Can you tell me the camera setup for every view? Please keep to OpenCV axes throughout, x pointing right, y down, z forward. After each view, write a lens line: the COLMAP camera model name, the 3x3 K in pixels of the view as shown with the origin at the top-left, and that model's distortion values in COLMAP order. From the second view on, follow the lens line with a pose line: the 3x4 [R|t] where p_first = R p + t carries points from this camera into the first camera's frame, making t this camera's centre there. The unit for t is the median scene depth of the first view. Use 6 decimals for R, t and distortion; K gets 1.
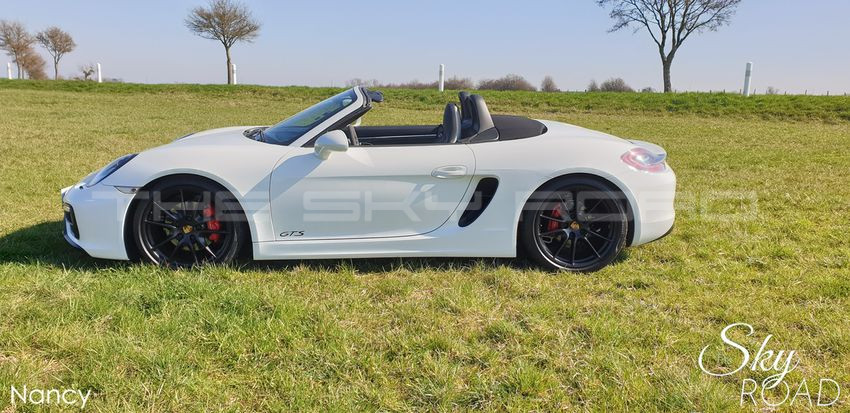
lens RADIAL K [[658.7, 0, 436.5], [0, 658.7, 204.2], [0, 0, 1]] dist [-0.001205, -0.003242]
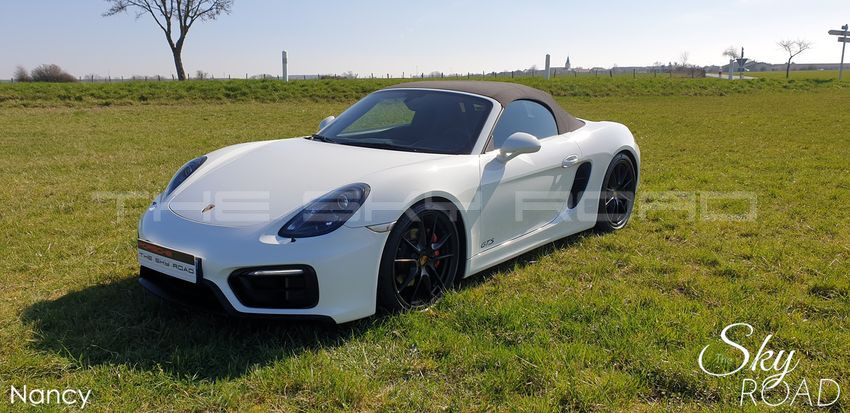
lens RADIAL K [[659.0, 0, 413.6], [0, 659.0, 204.8], [0, 0, 1]] dist [0.000872, 0.010573]
pose [[0.700725, -0.158856, 0.695521, -0.181031], [0.142936, 0.986388, 0.081284, -0.019803], [-0.698967, 0.042457, 0.713893, 0.071600]]
